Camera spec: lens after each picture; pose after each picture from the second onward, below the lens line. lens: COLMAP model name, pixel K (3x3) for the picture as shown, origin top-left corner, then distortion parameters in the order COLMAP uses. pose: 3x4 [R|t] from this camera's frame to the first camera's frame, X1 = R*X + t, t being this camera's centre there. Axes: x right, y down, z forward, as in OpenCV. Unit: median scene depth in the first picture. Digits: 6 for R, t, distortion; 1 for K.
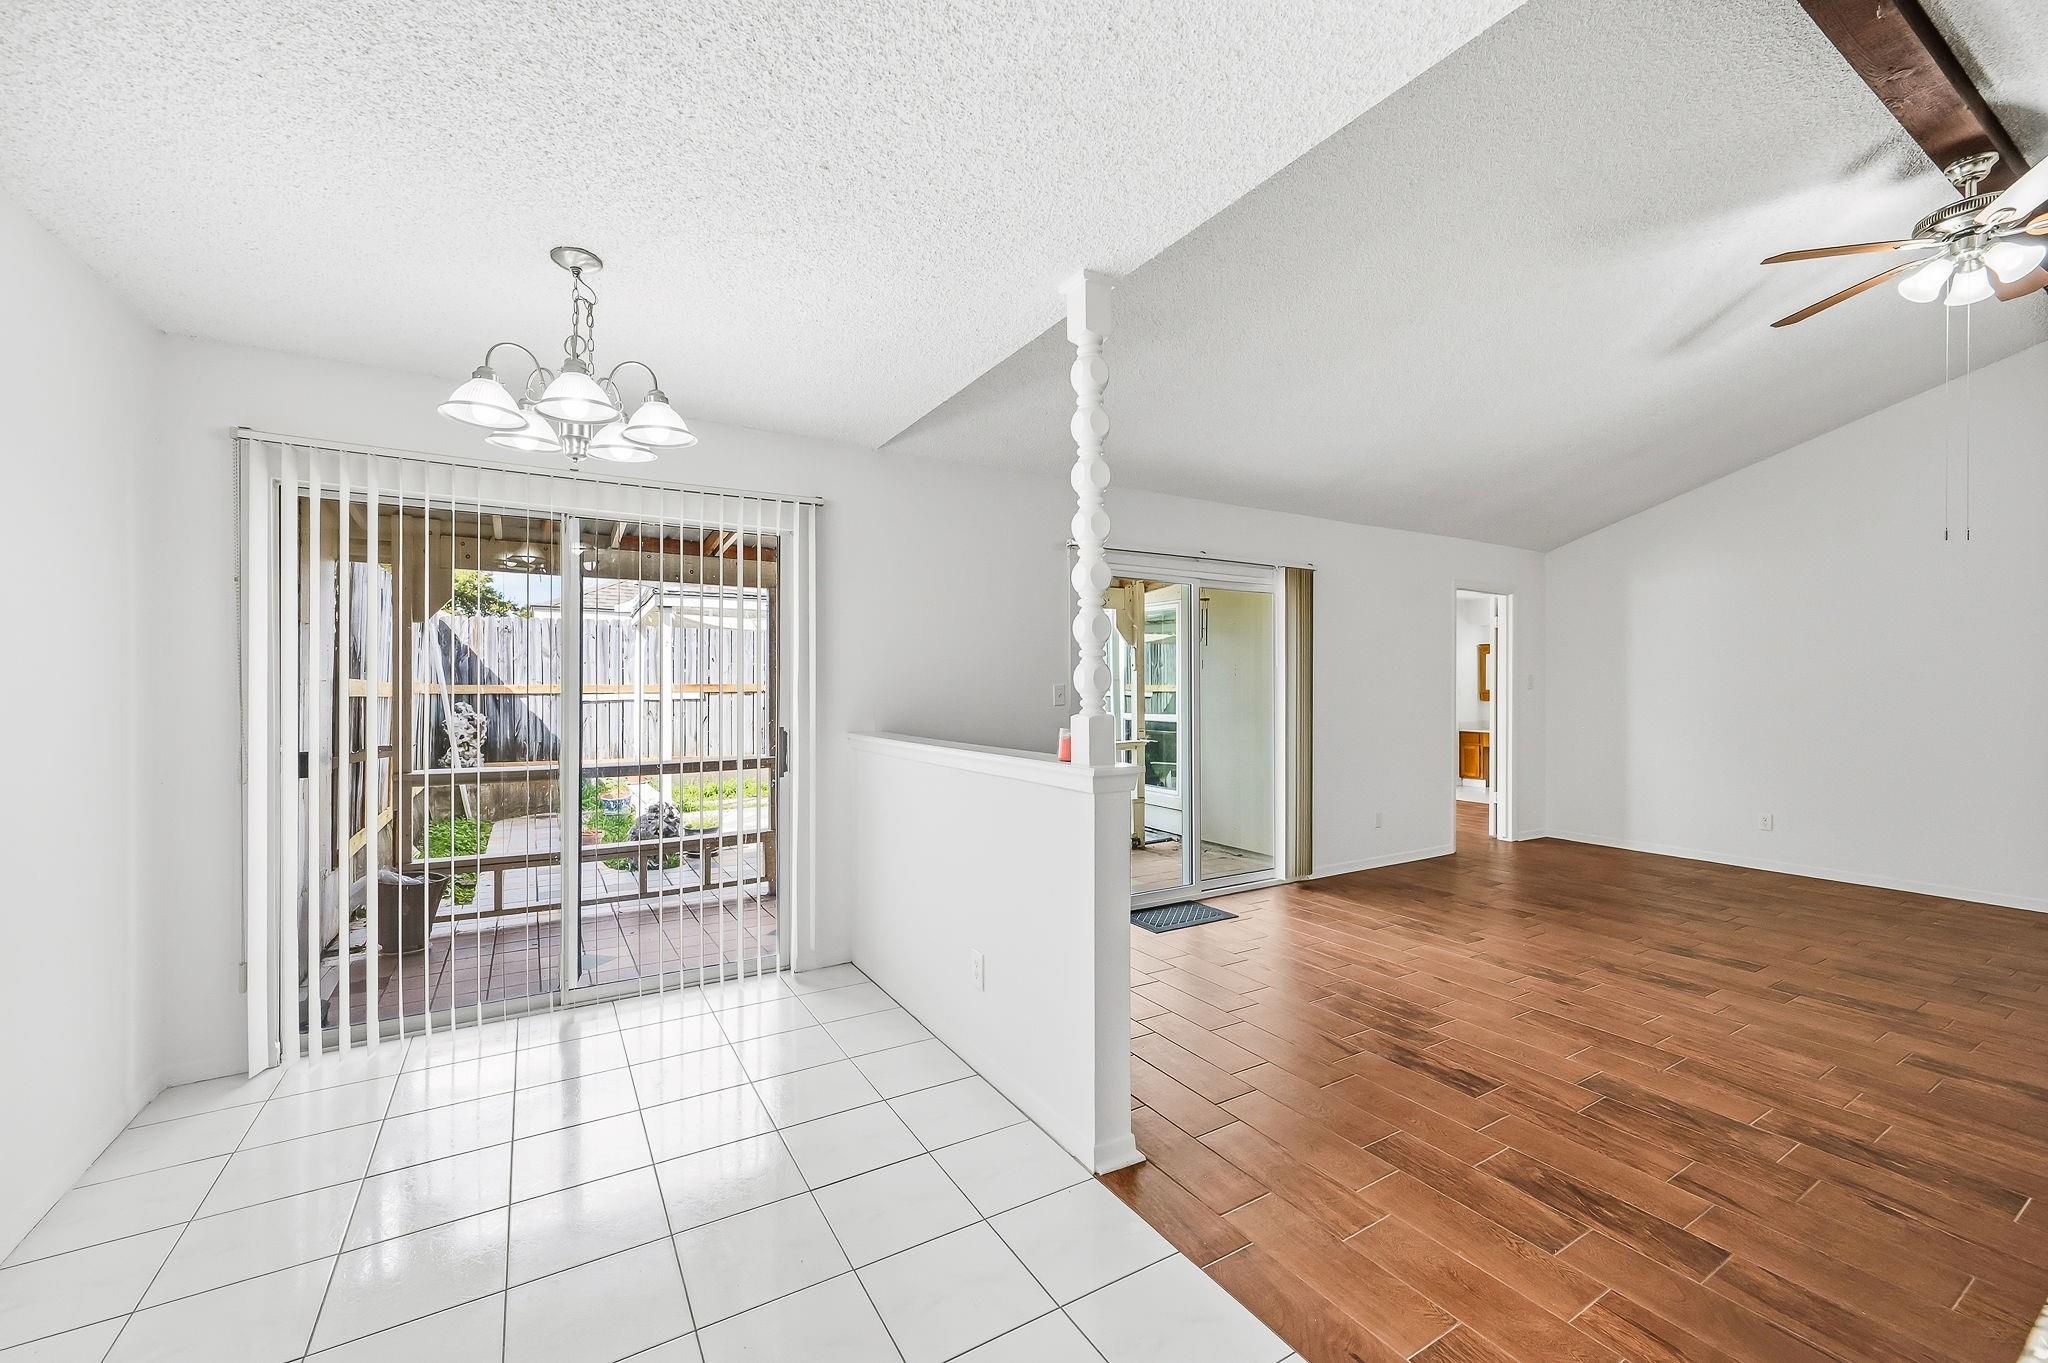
lens RADIAL K [[817.3, 0, 1010.1], [0, 817.3, 688.5], [0, 0, 1]] dist [0.000970, 0.000022]
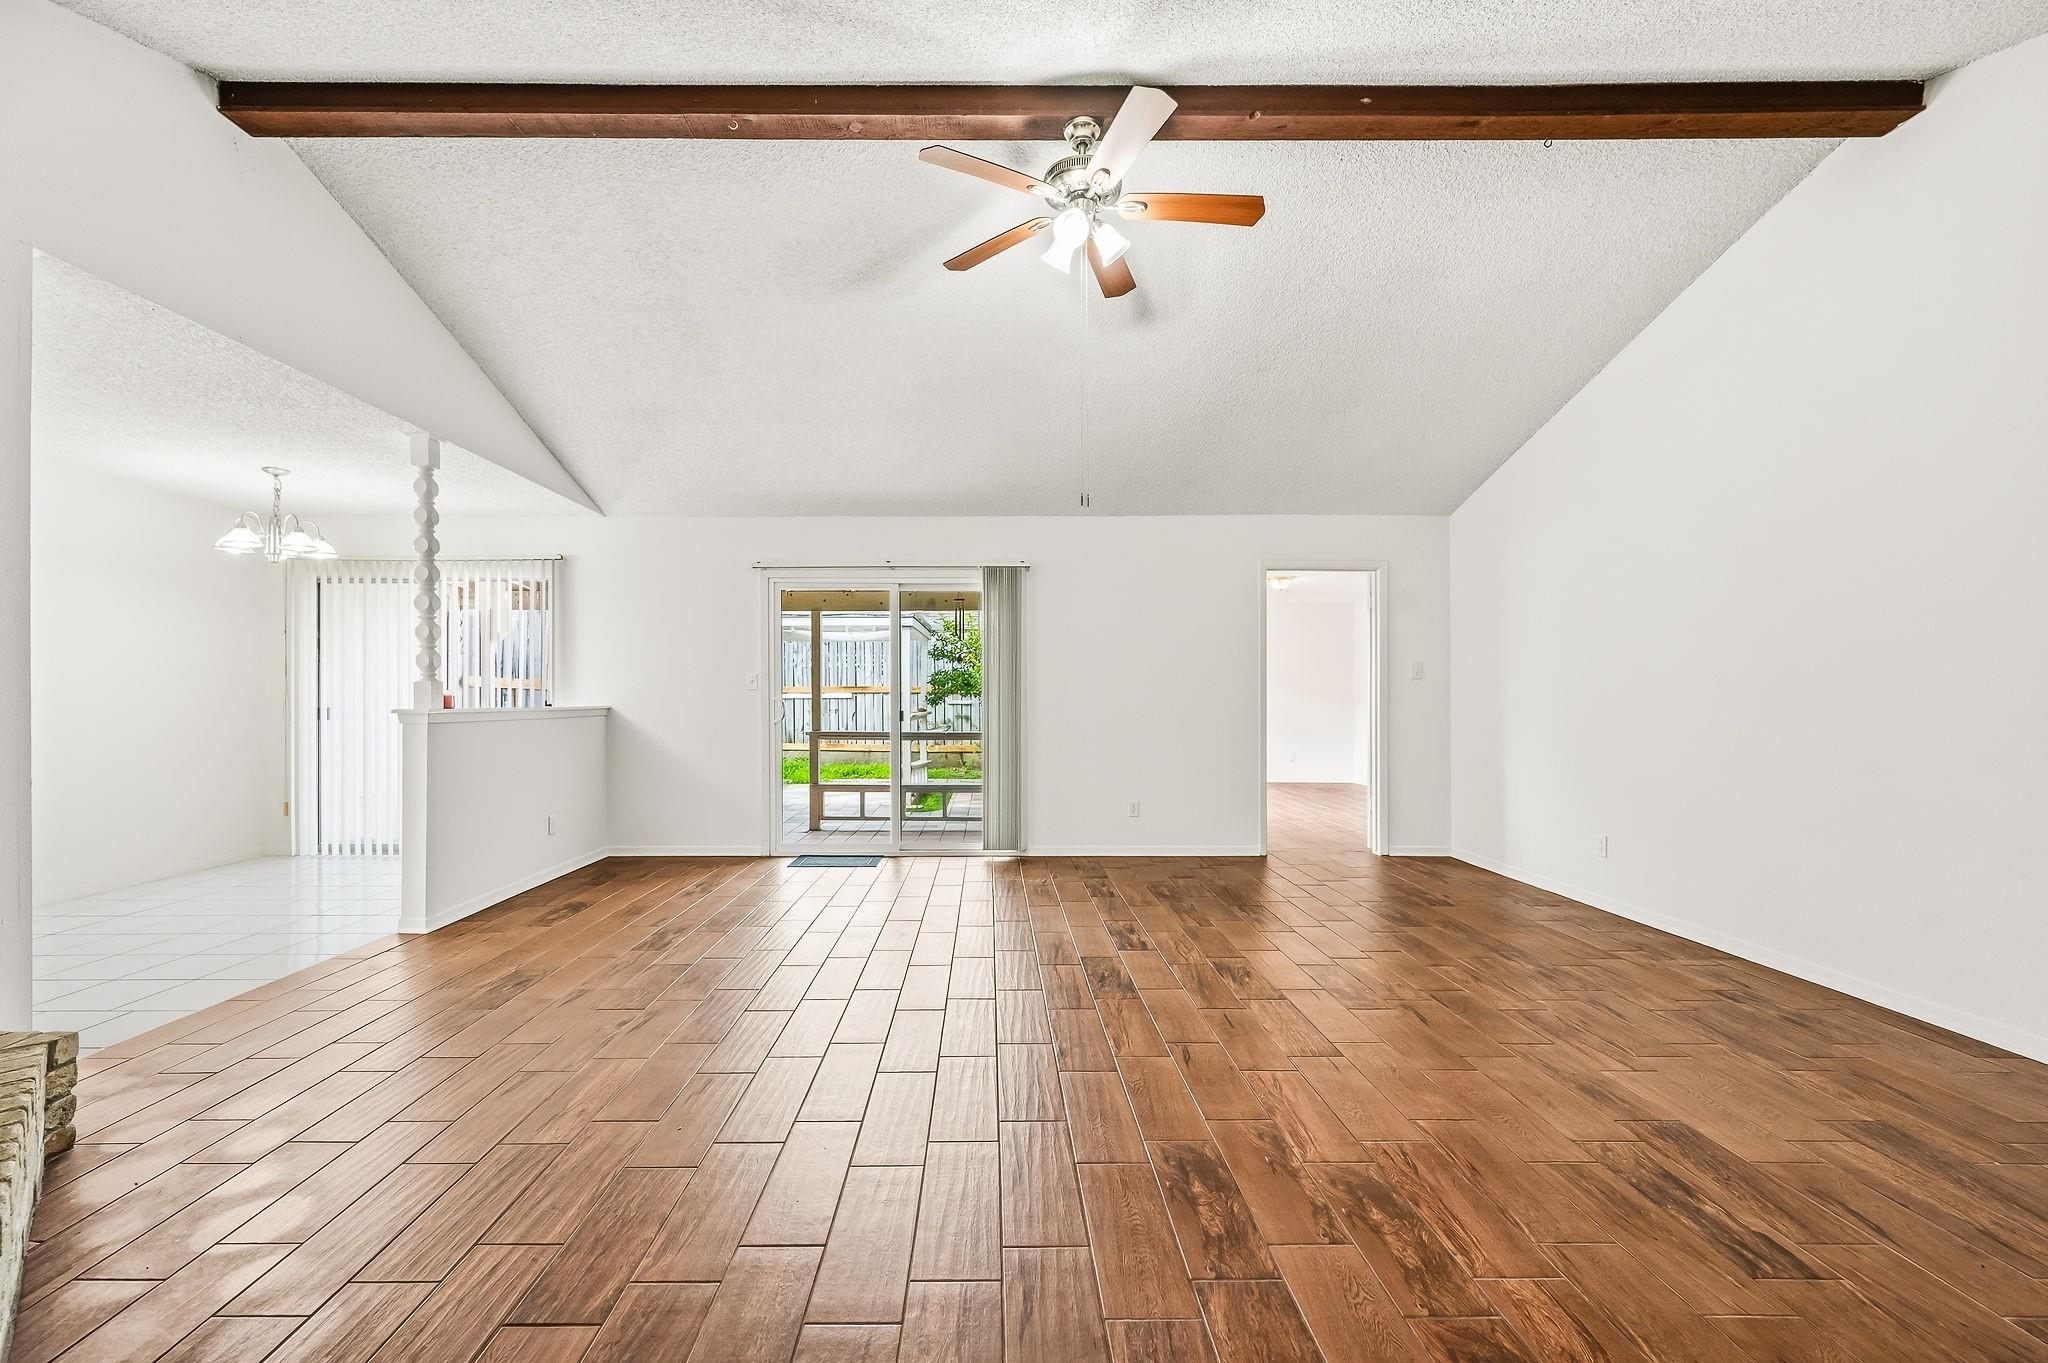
lens RADIAL K [[836.6, 0, 988.9], [0, 836.6, 696.0], [0, 0, 1]] dist [0.000221, -0.000112]
pose [[0.857183, -0.000035, -0.515011, 1.306049], [-0.002390, 0.999989, -0.004046, 0.044561], [0.515006, 0.004699, 0.857174, 0.050440]]
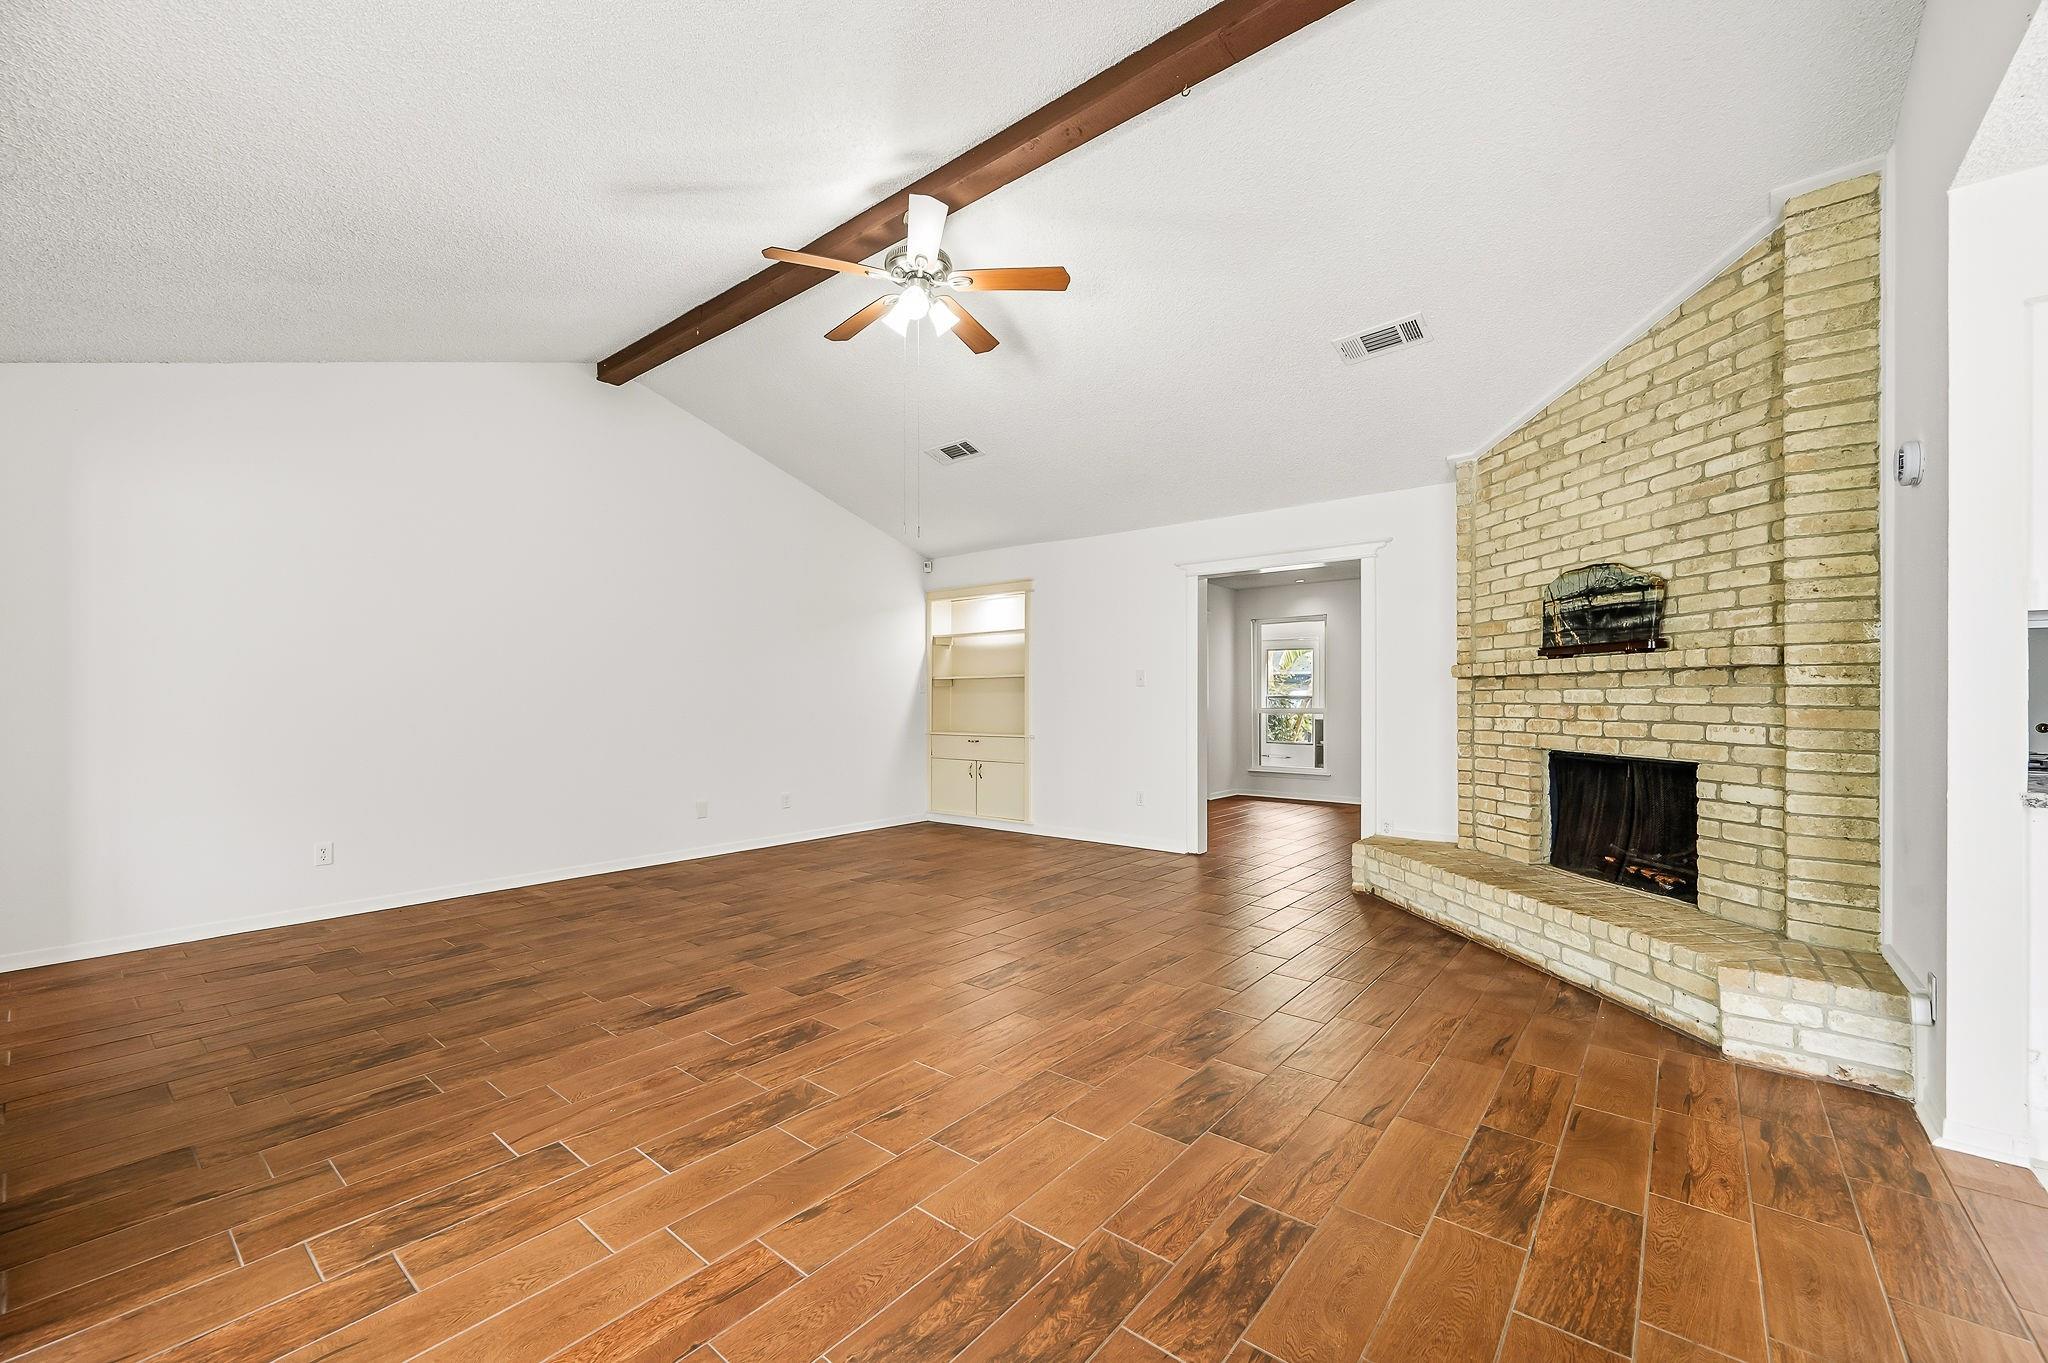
lens RADIAL K [[813.5, 0, 1033.8], [0, 813.5, 699.9], [0, 0, 1]] dist [0.002213, 0.000116]
pose [[-0.357206, -0.002367, 0.934022, 0.013043], [0.005793, 0.999972, 0.004750, 0.038998], [-0.934007, 0.007107, -0.357183, 1.030769]]
